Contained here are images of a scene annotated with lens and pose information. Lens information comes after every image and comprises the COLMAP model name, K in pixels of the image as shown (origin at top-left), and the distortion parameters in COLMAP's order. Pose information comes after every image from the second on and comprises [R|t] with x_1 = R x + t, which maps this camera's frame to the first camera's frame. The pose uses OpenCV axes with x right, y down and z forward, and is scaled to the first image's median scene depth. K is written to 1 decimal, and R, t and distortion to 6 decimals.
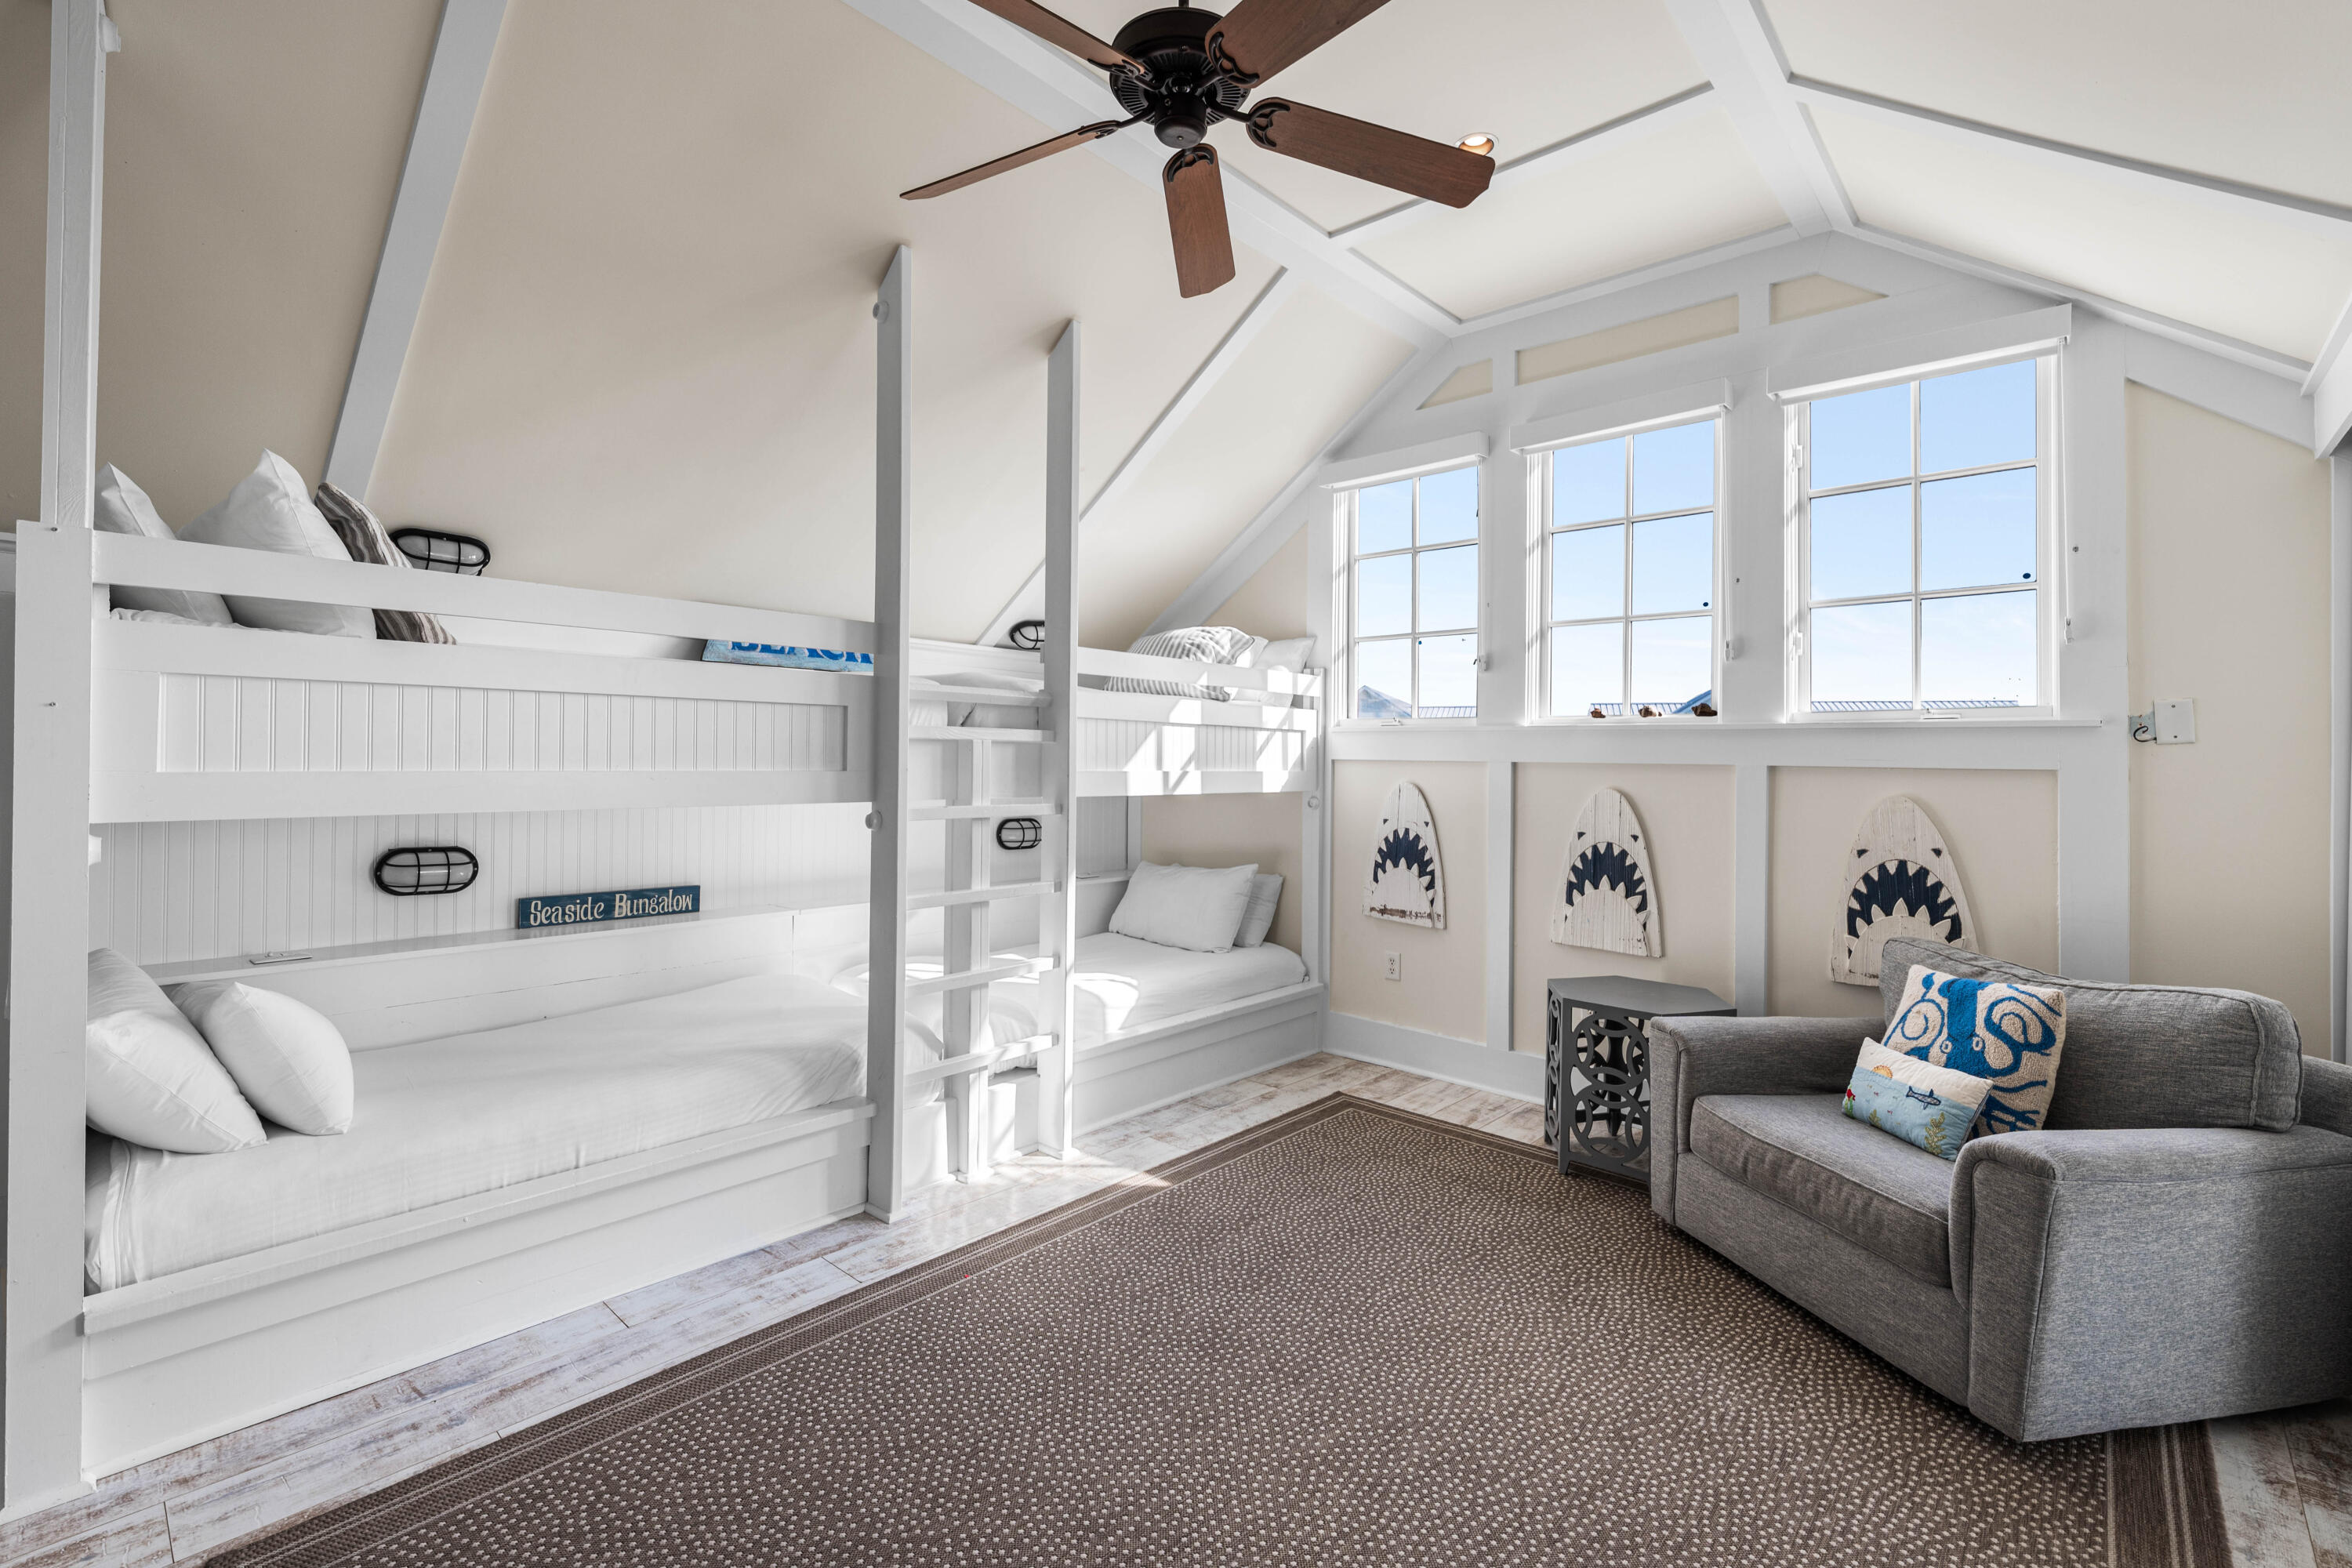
lens RADIAL K [[1036.9, 0, 1163.3], [0, 1036.9, 743.3], [0, 0, 1]] dist [0.003329, 0.000087]
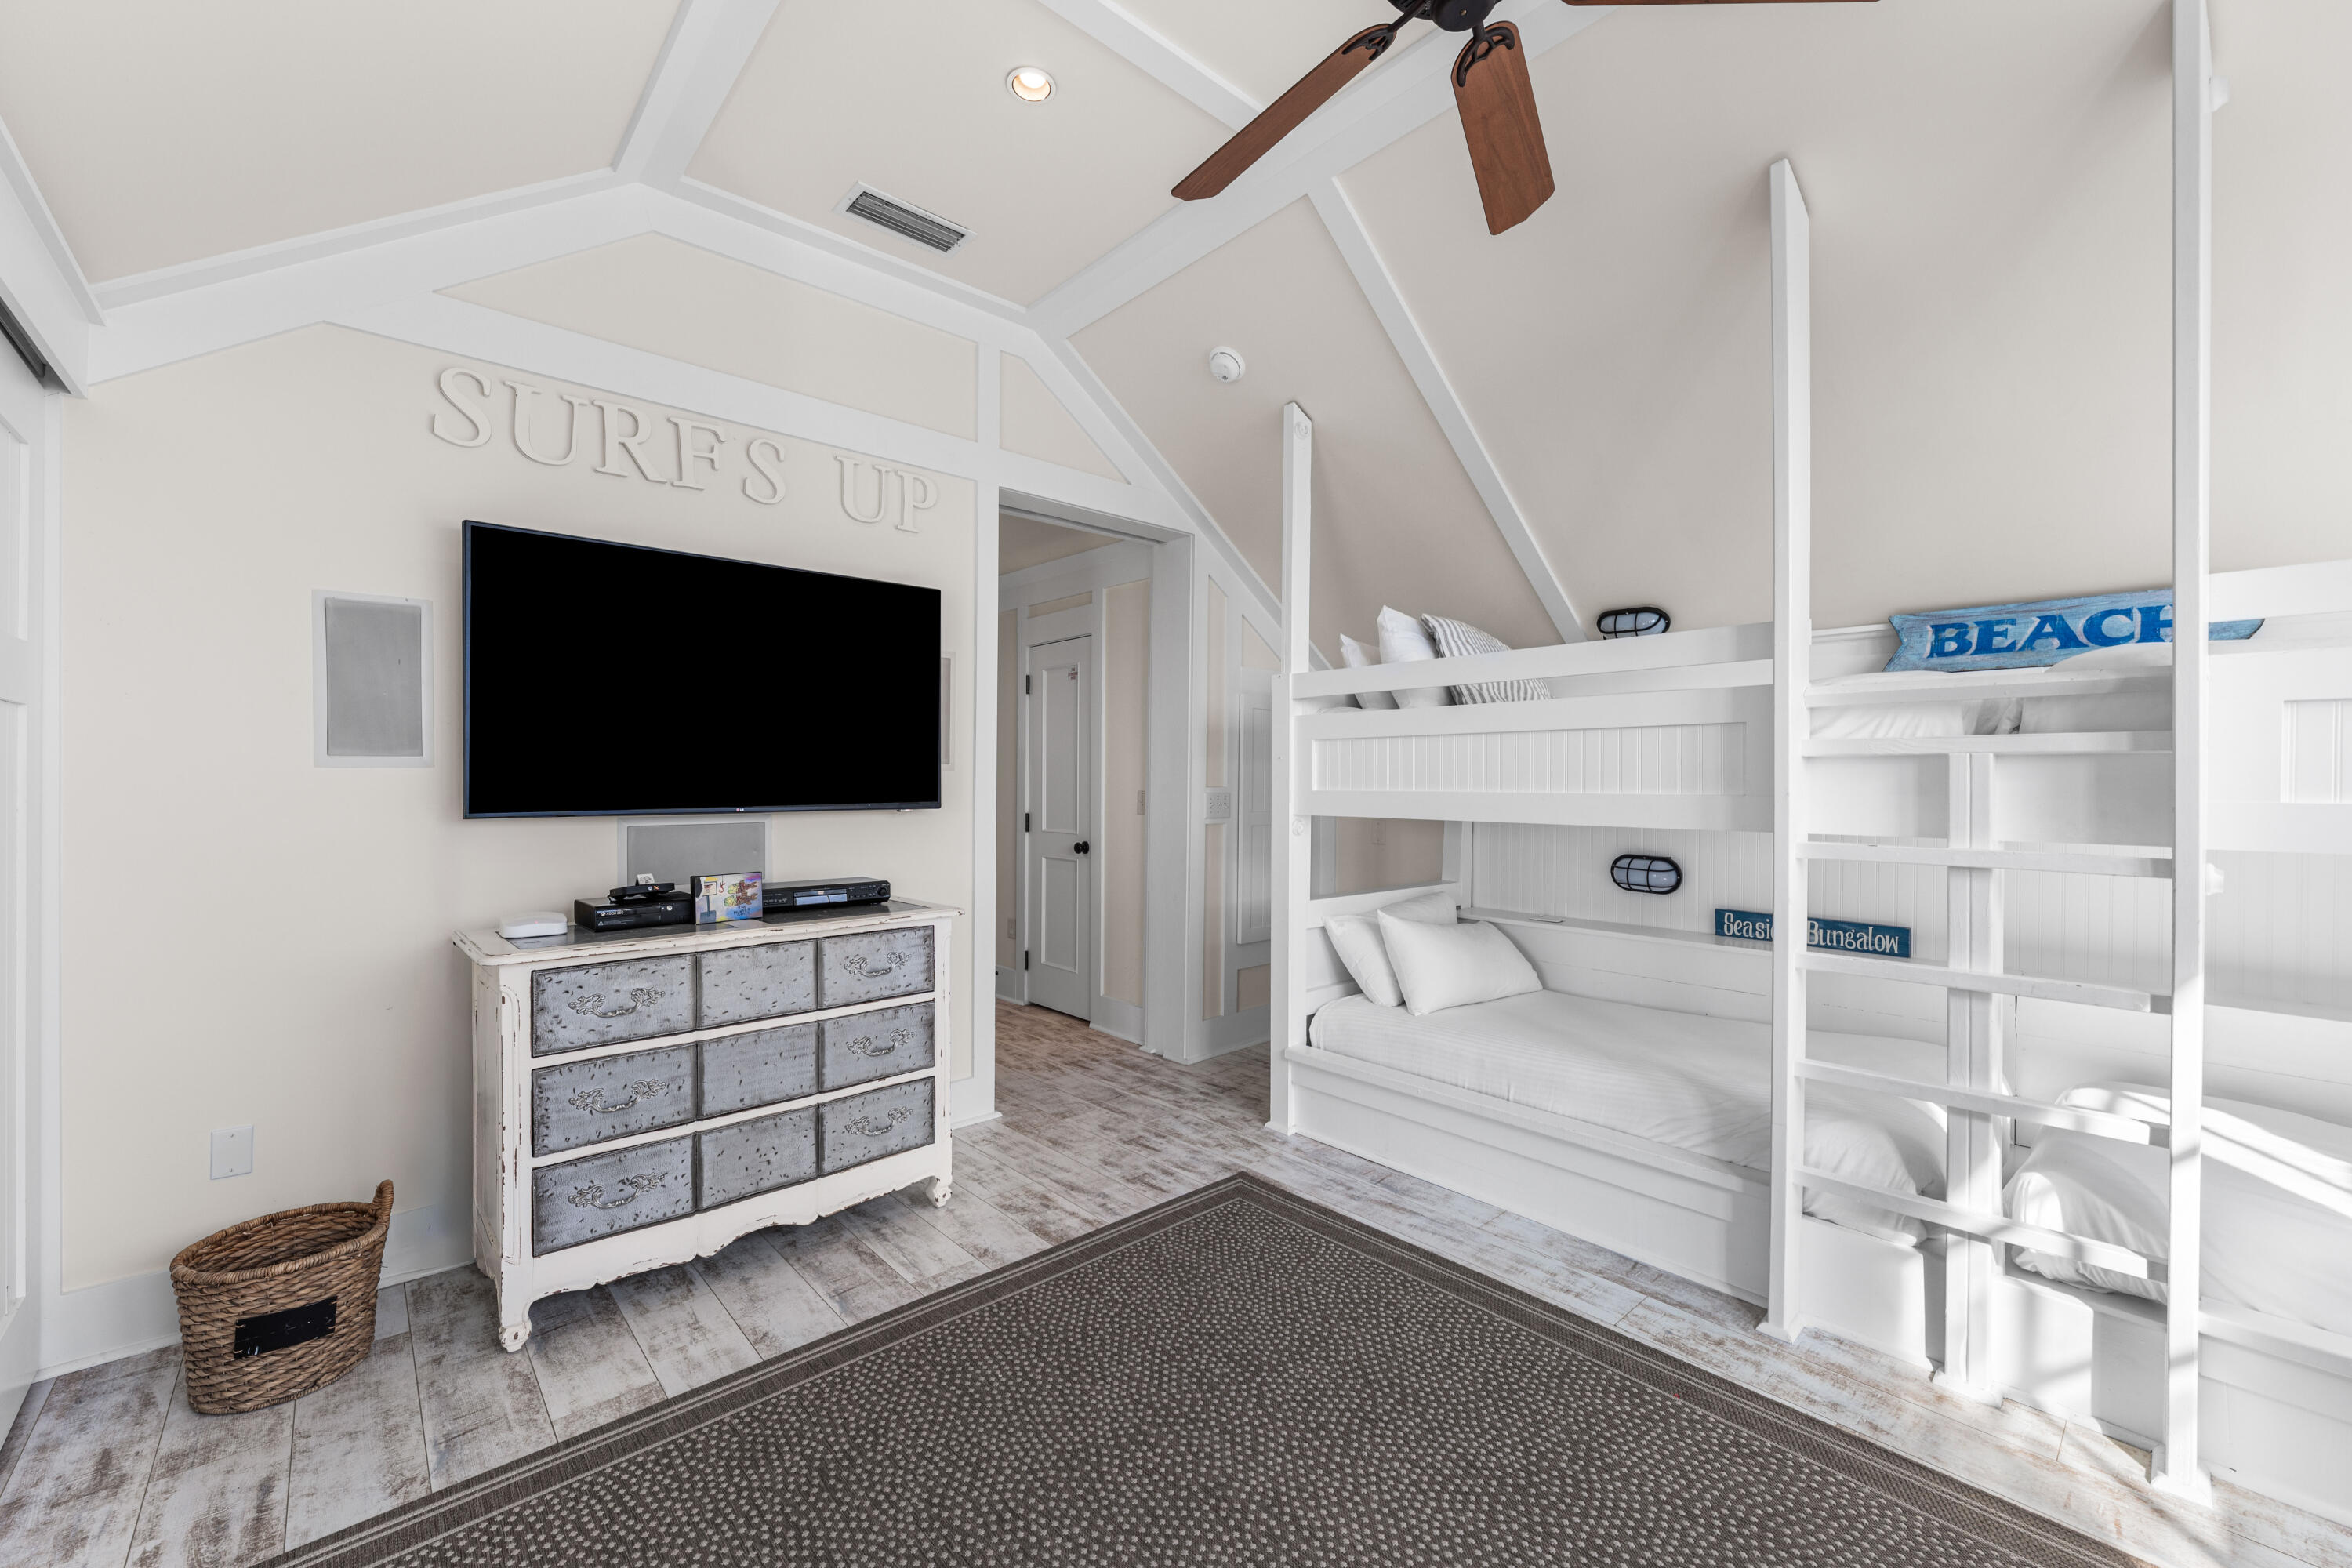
lens RADIAL K [[930.1, 0, 1173.2], [0, 930.1, 780.3], [0, 0, 1]] dist [-0.000458, 0.000173]
pose [[-0.089514, -0.010964, -0.995925, 0.569867], [0.010296, 0.999876, -0.011933, 0.018721], [0.995932, -0.011322, -0.089390, 0.630192]]
